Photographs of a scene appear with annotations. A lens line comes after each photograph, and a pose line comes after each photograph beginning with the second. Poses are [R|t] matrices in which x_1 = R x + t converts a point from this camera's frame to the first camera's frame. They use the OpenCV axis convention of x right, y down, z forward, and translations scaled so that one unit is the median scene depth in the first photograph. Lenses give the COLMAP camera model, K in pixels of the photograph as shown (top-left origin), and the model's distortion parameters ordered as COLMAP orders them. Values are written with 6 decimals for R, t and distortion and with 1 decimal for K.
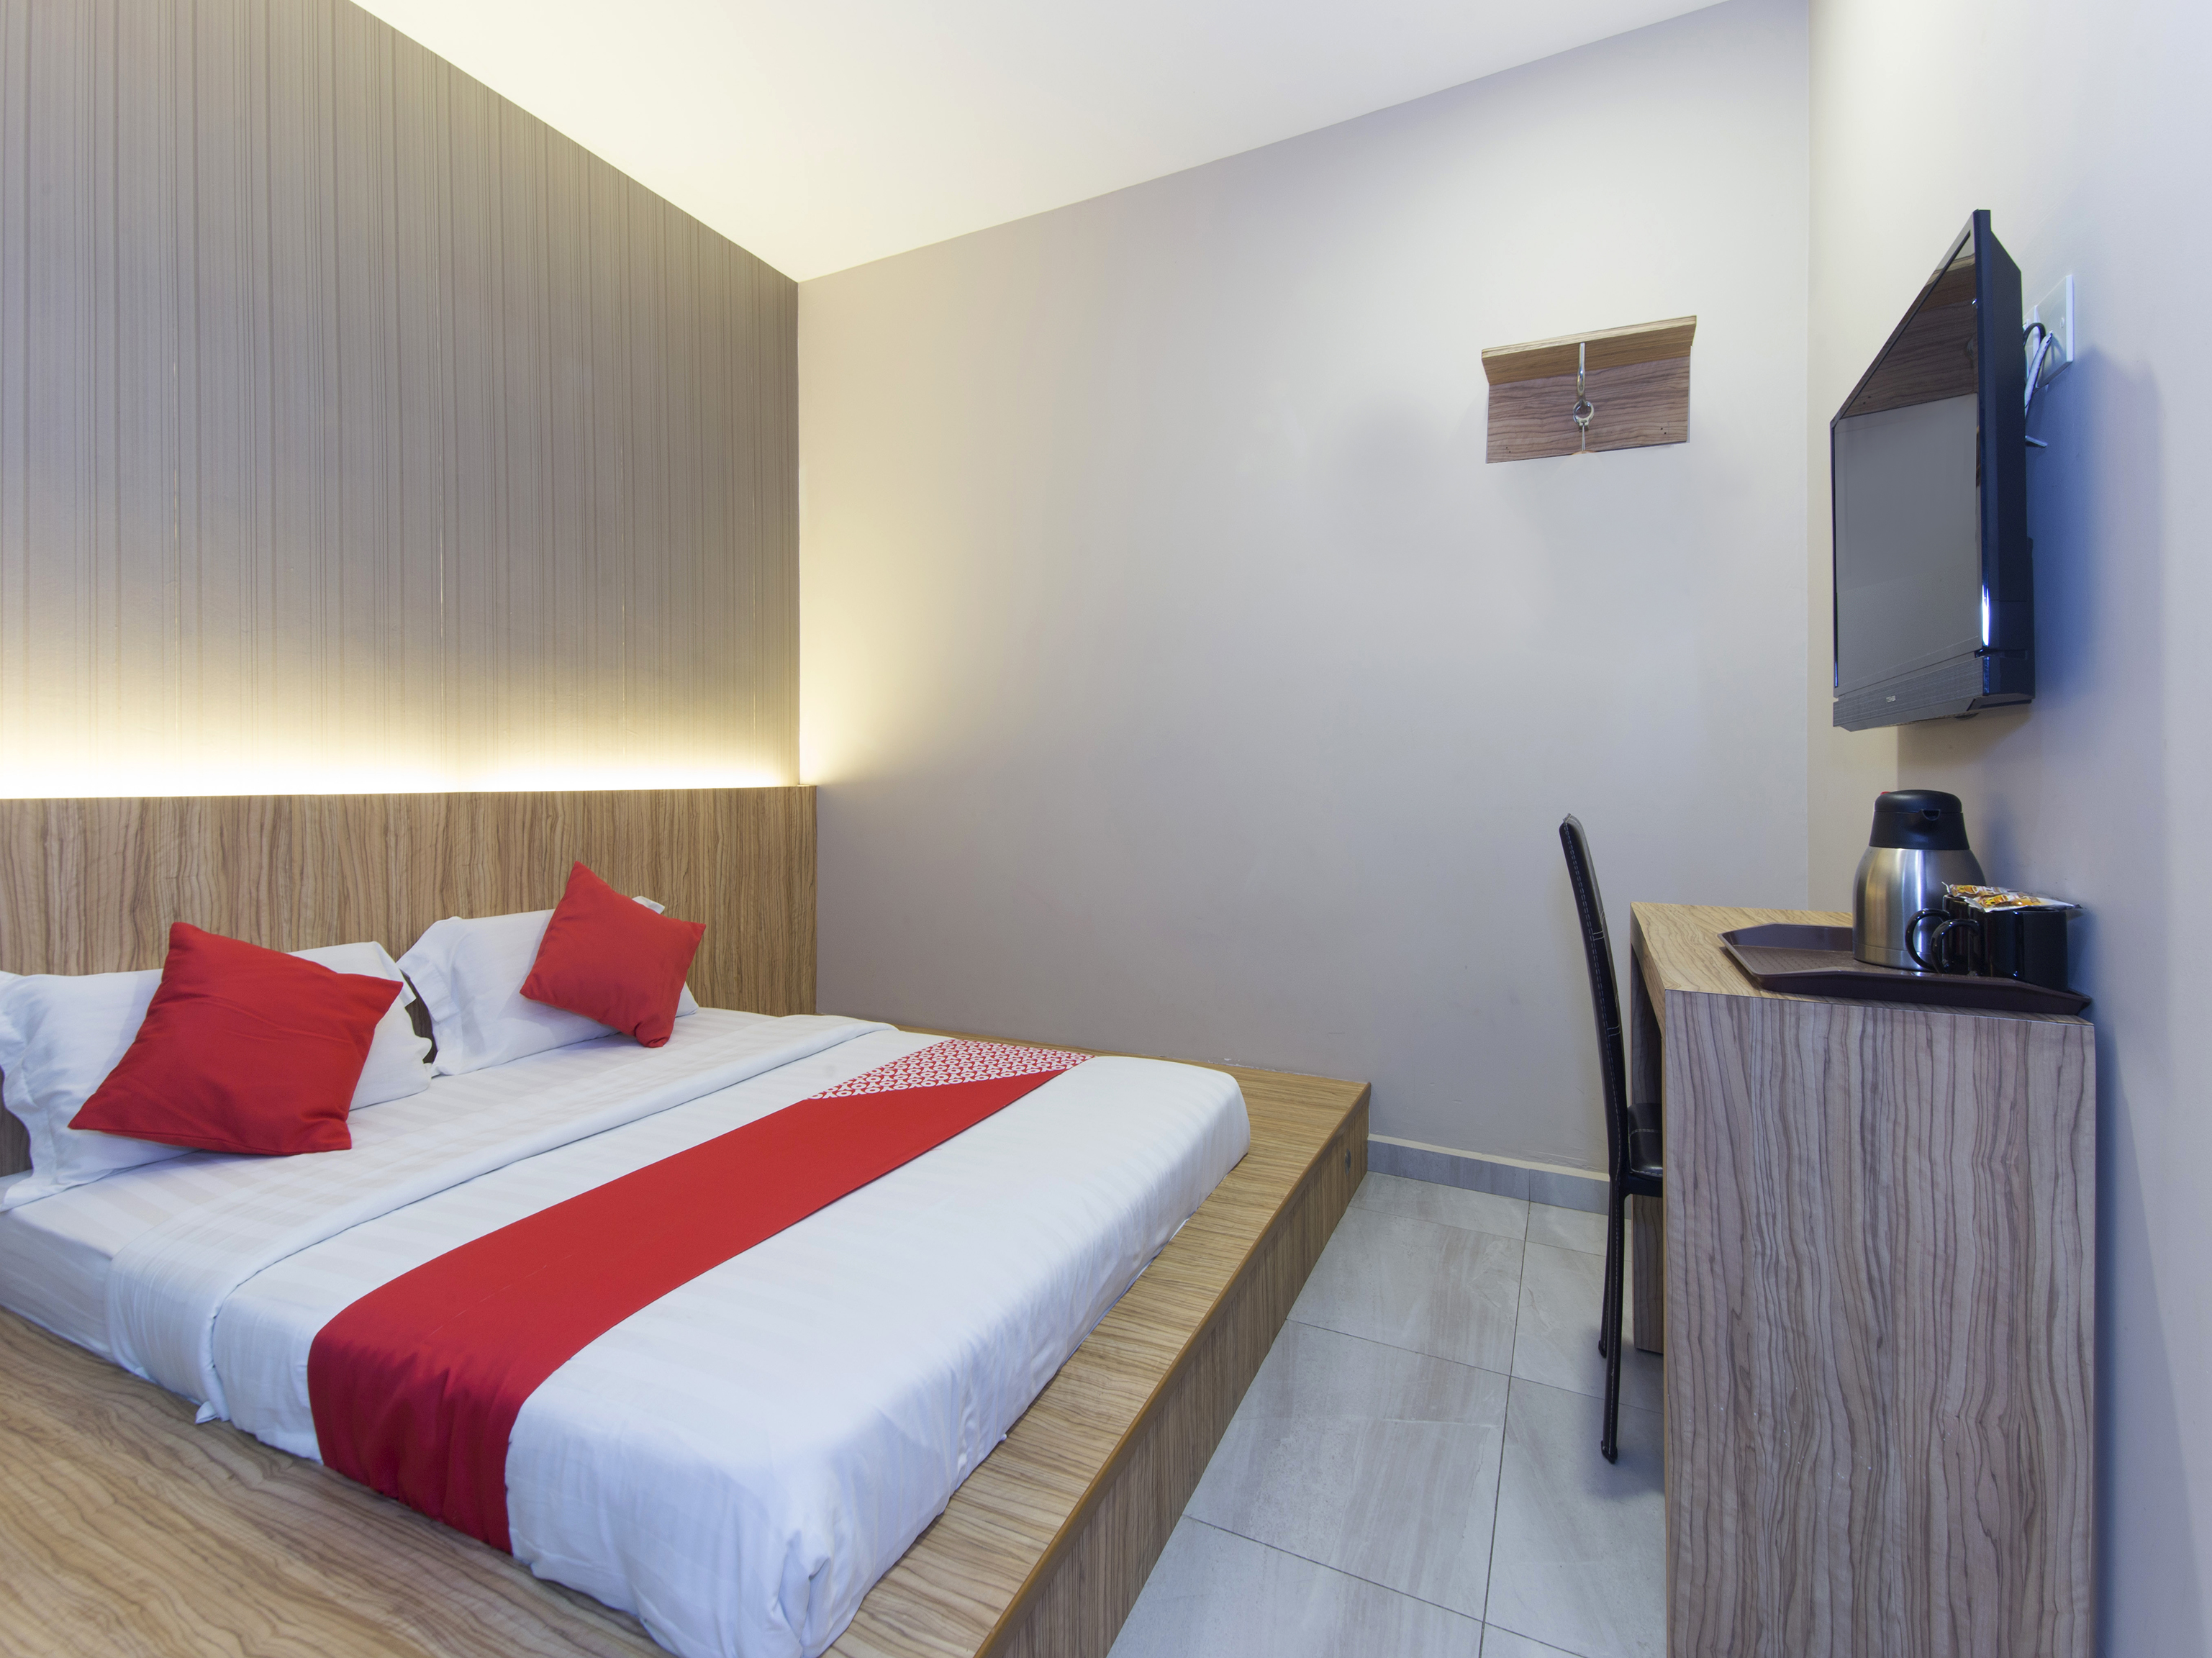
lens RADIAL K [[1020.0, 0, 1119.4], [0, 1020.0, 787.4], [0, 0, 1]] dist [0.041665, -0.020326]
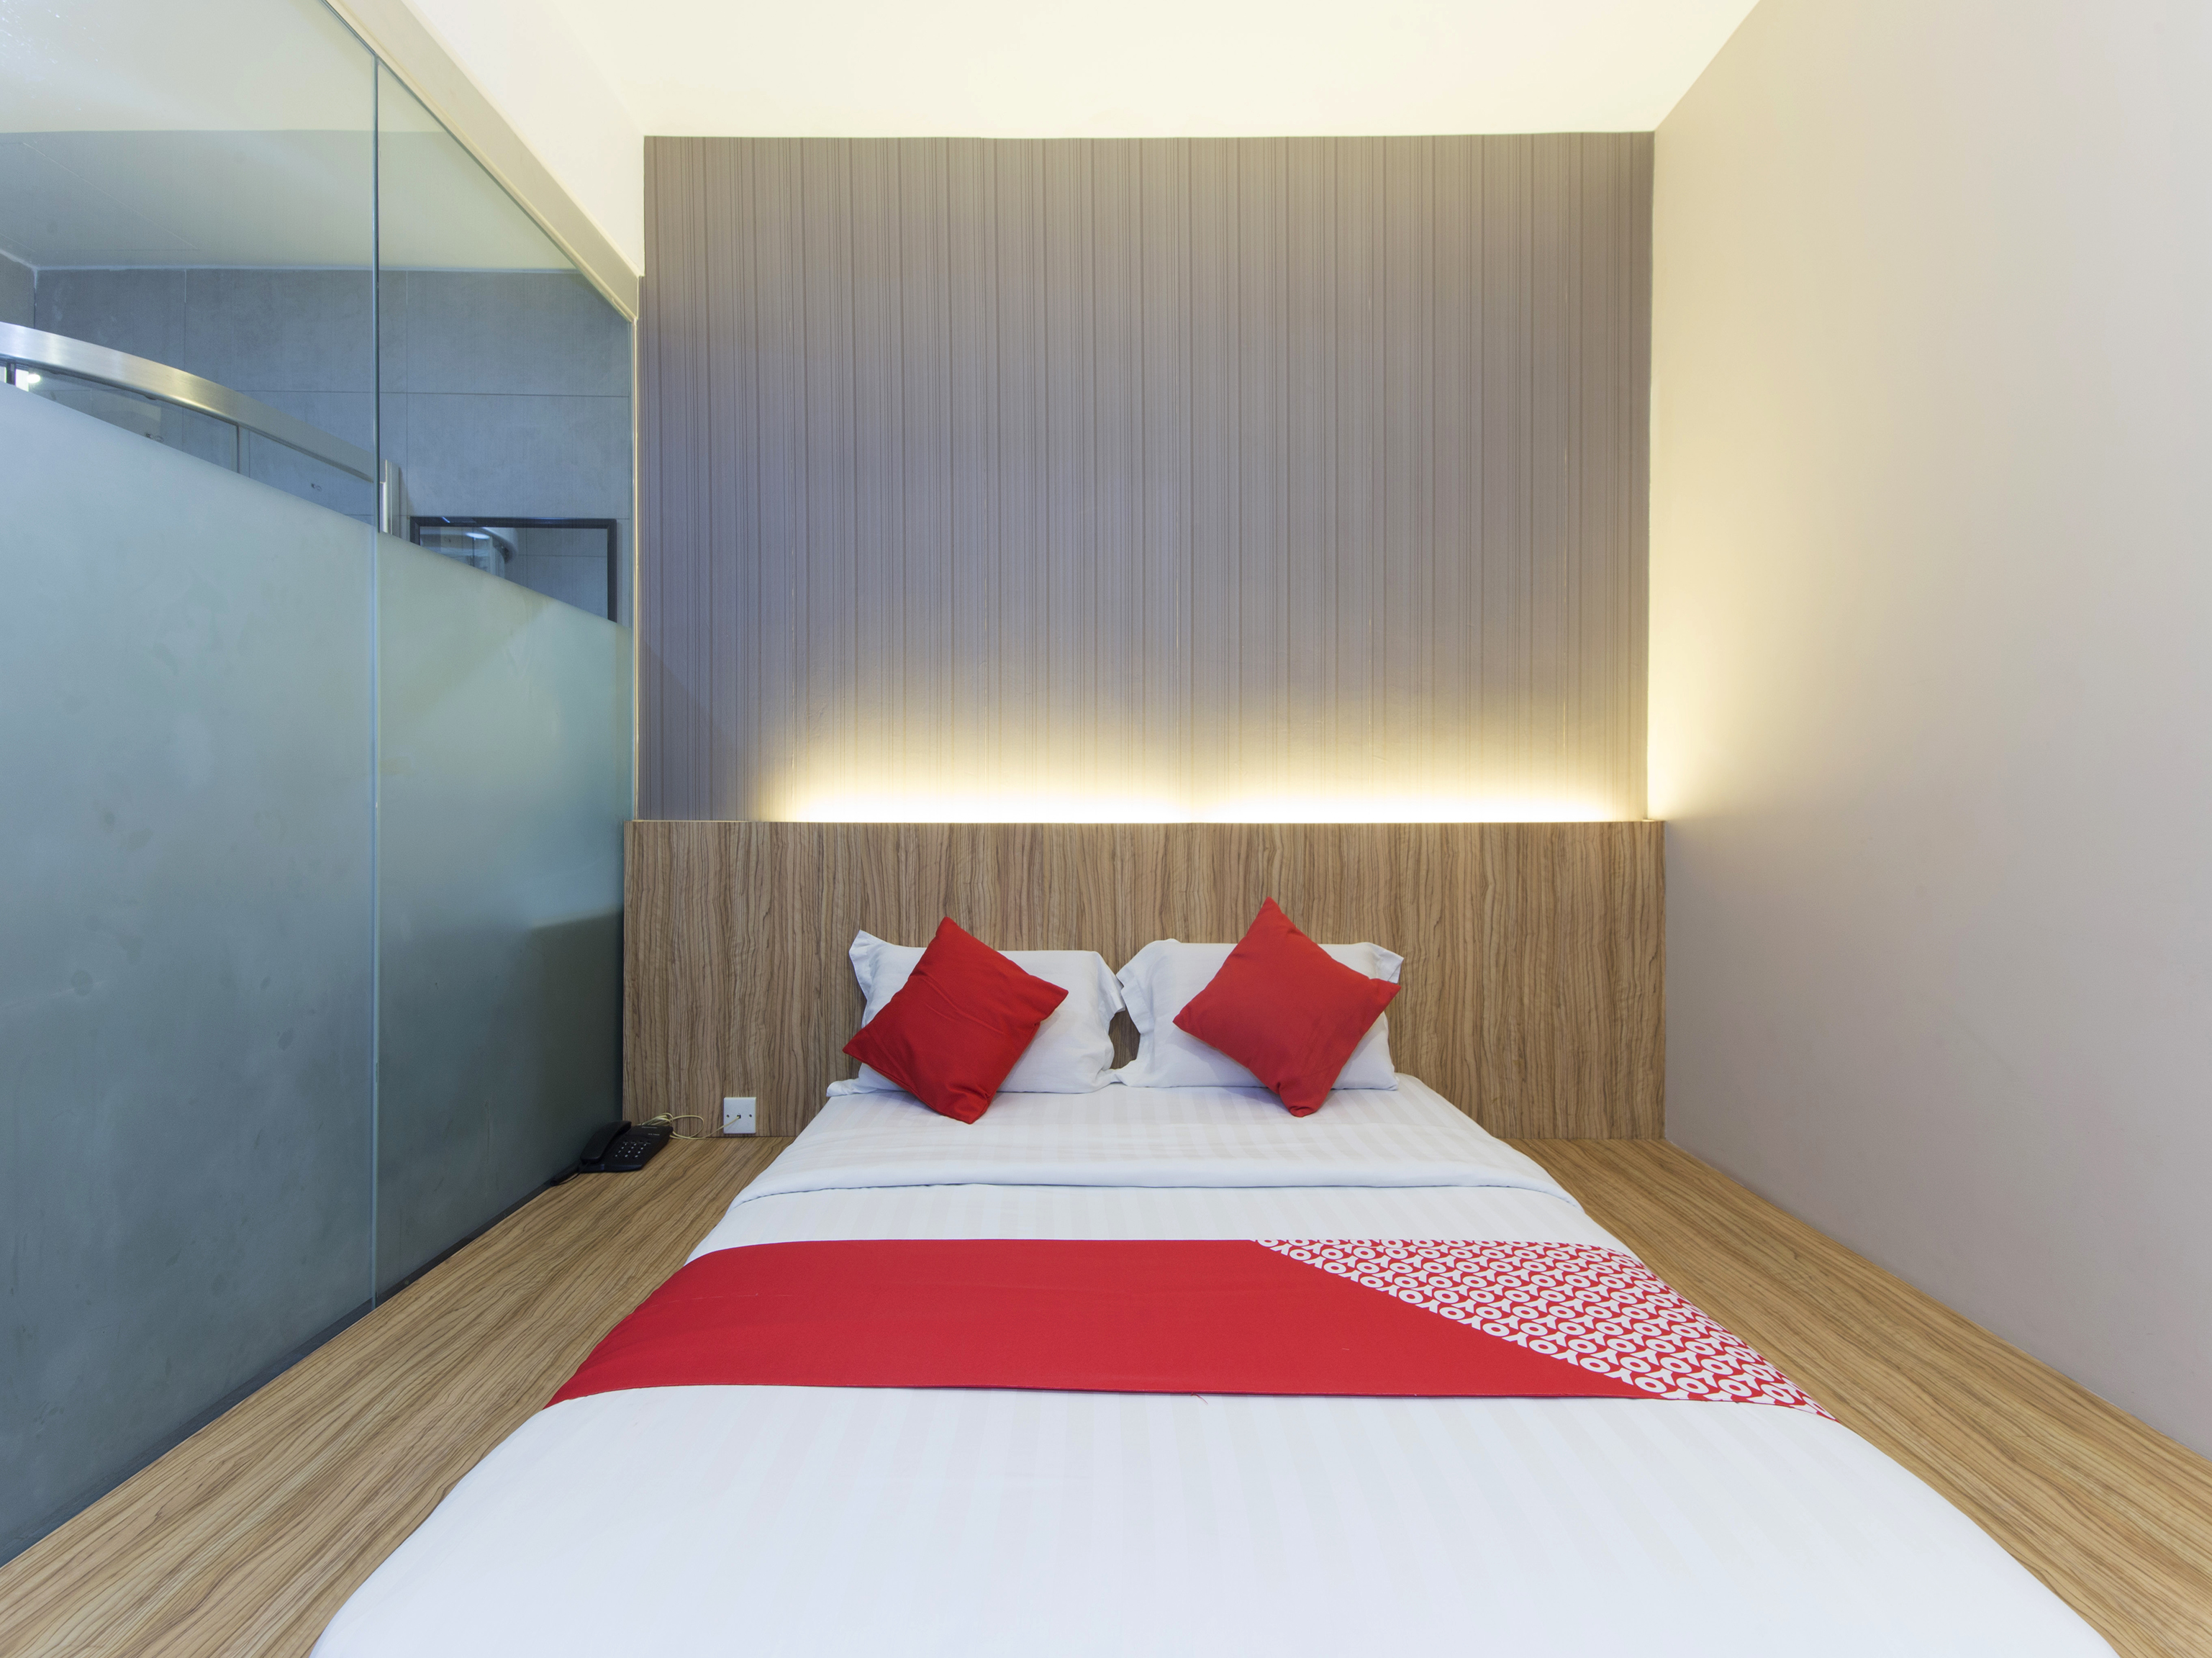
lens RADIAL K [[1004.5, 0, 1094.2], [0, 1004.5, 807.1], [0, 0, 1]] dist [0.041549, -0.015159]
pose [[0.405757, 0.006669, -0.913957, 0.298033], [-0.010361, 0.999943, 0.002696, -0.014526], [0.913922, 0.008376, 0.405803, 0.538233]]
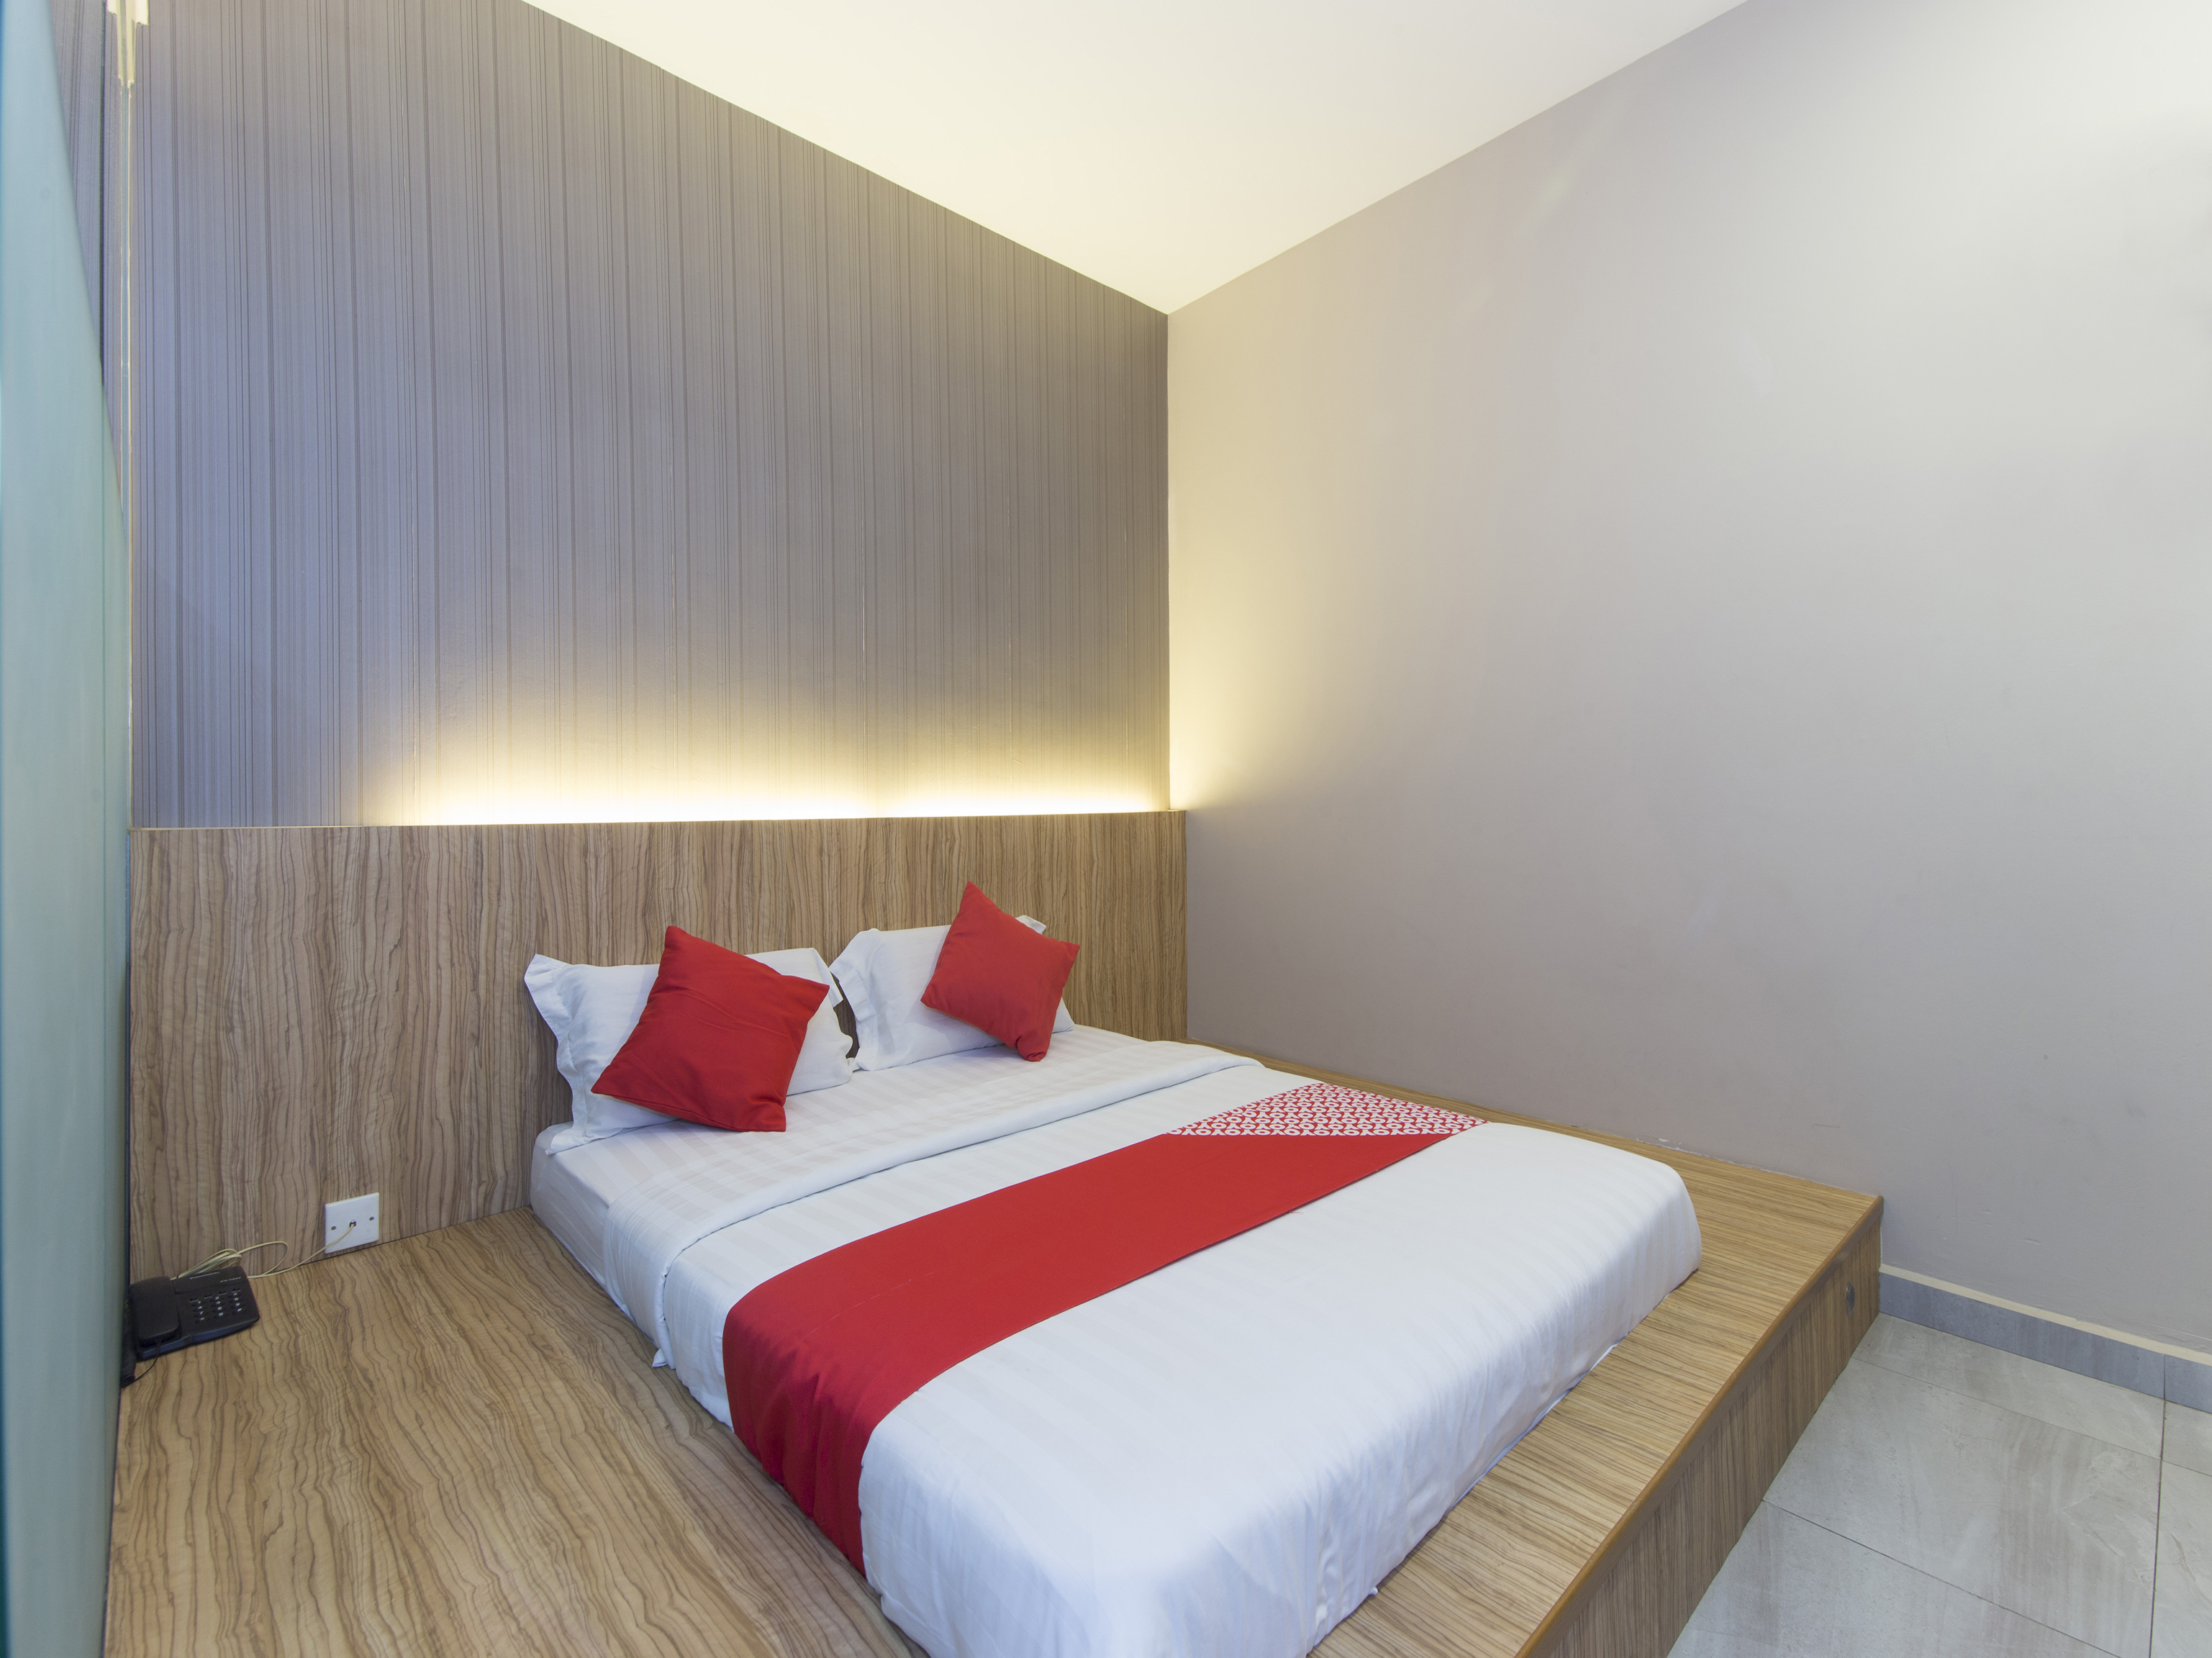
lens RADIAL K [[1004.5, 0, 1094.2], [0, 1004.5, 807.1], [0, 0, 1]] dist [0.041549, -0.015159]
pose [[0.922857, -0.007322, -0.385074, 0.001357], [0.005261, 0.999966, -0.006404, 0.001535], [0.385108, 0.003884, 0.922863, 0.087463]]
